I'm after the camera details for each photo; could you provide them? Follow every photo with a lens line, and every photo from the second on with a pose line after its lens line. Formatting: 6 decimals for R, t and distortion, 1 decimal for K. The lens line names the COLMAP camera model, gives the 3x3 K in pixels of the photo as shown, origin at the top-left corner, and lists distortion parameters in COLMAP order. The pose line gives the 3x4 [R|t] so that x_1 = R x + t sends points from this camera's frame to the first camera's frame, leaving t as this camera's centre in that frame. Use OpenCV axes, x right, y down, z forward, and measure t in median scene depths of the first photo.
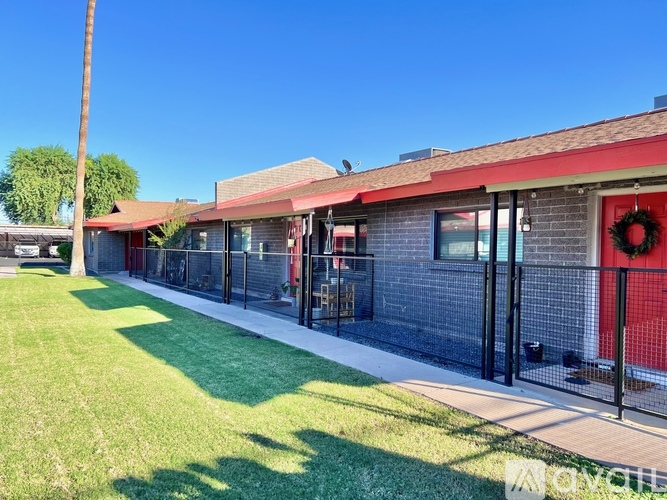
lens RADIAL K [[497.0, 0, 335.2], [0, 497.0, 253.1], [0, 0, 1]] dist [0.042657, -0.049595]
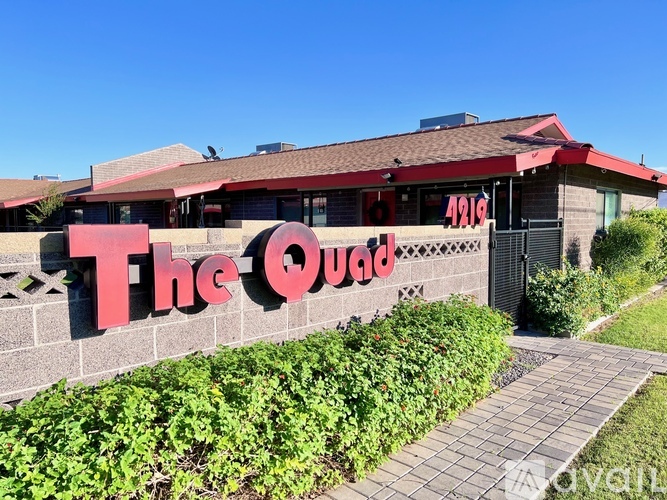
lens RADIAL K [[497.0, 0, 335.7], [0, 497.0, 252.6], [0, 0, 1]] dist [0.042657, -0.049595]
pose [[0.964730, -0.032280, 0.261253, -0.013368], [0.018434, 0.998301, 0.055276, 0.000601], [-0.262593, -0.048510, 0.963686, -0.296130]]
